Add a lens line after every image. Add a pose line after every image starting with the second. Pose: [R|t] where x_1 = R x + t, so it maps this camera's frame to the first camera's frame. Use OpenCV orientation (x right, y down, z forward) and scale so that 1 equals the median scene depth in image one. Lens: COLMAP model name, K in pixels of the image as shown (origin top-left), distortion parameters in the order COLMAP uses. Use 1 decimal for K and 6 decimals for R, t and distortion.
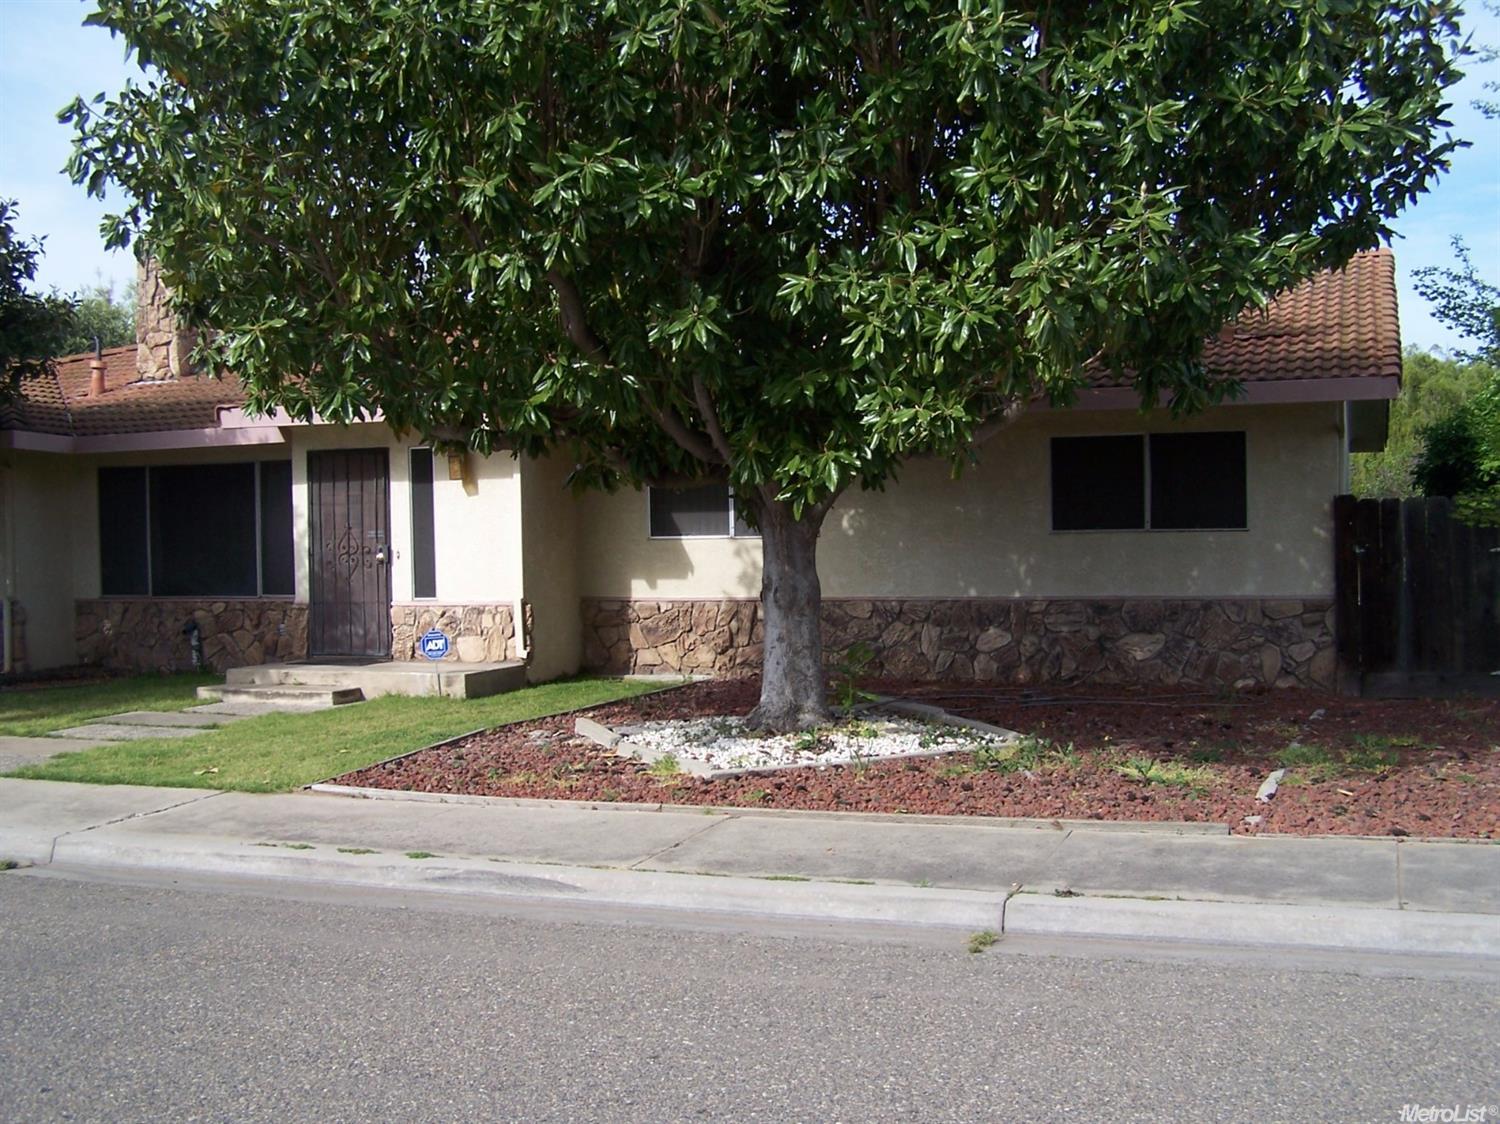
lens RADIAL K [[1695.4, 0, 750.5], [0, 1695.4, 590.9], [0, 0, 1]] dist [-0.201508, 0.408138]
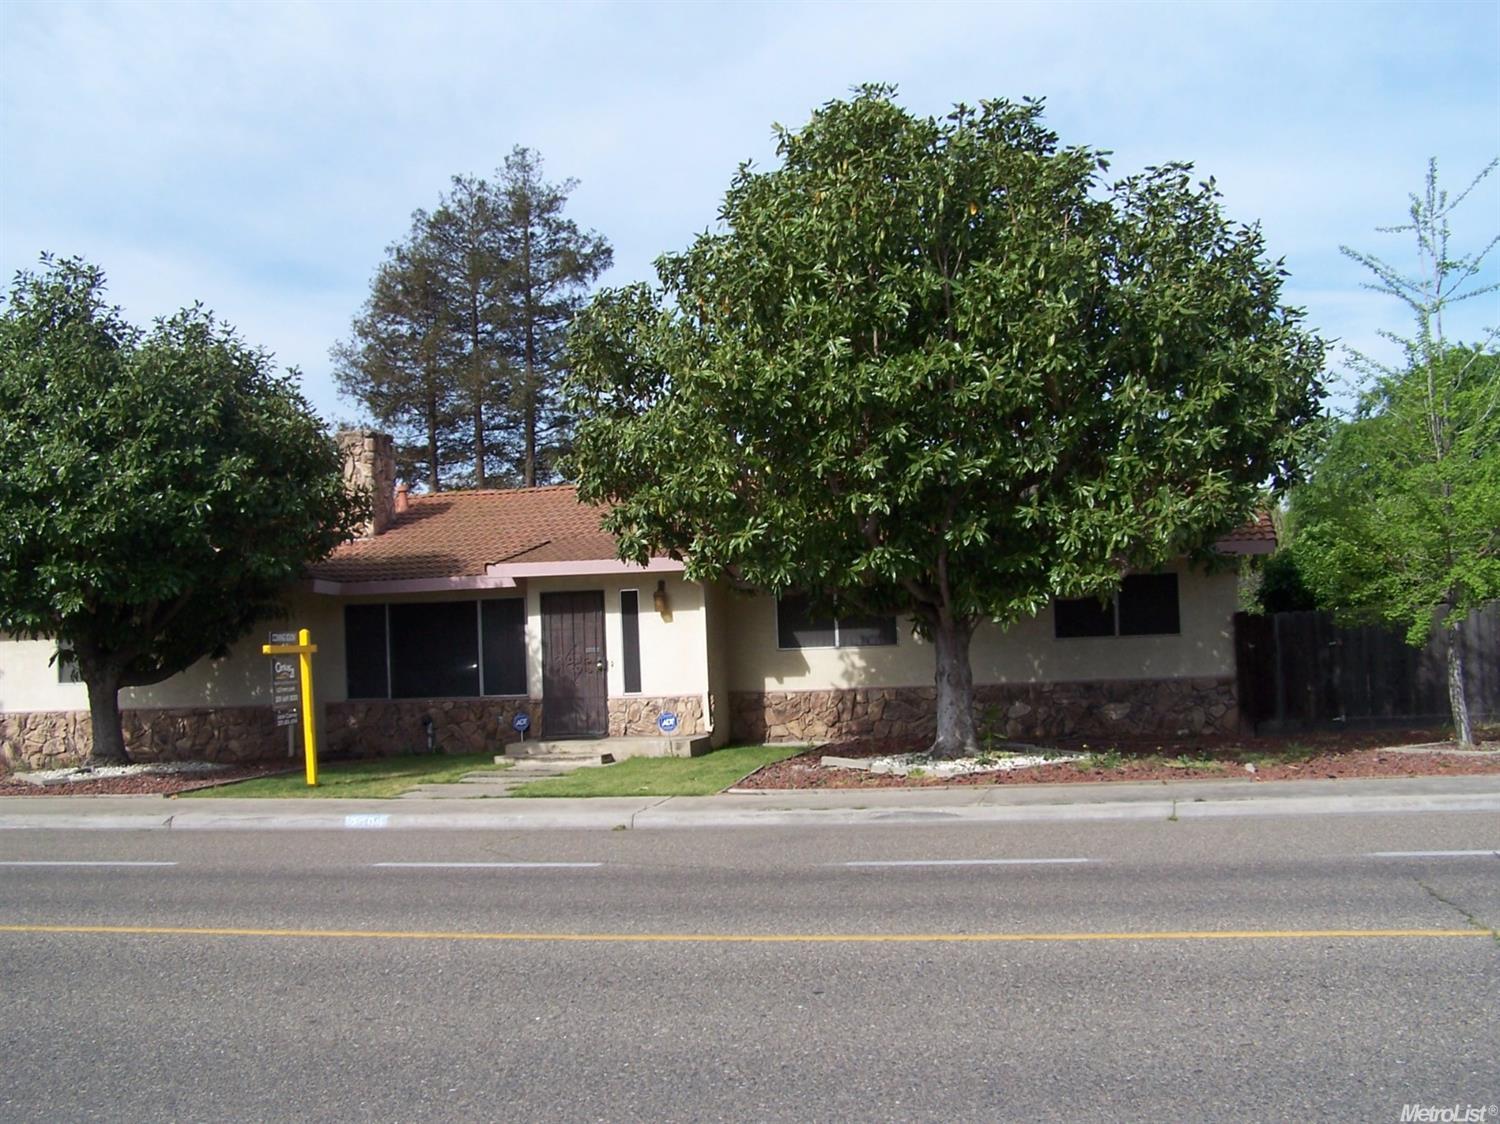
lens RADIAL K [[1695.4, 0, 750.5], [0, 1695.4, 590.9], [0, 0, 1]] dist [-0.201508, 0.408138]
pose [[0.989738, -0.014331, 0.142176, -0.312497], [0.024364, 0.997314, -0.069077, 0.020535], [-0.140804, 0.071832, 0.987428, -0.485097]]
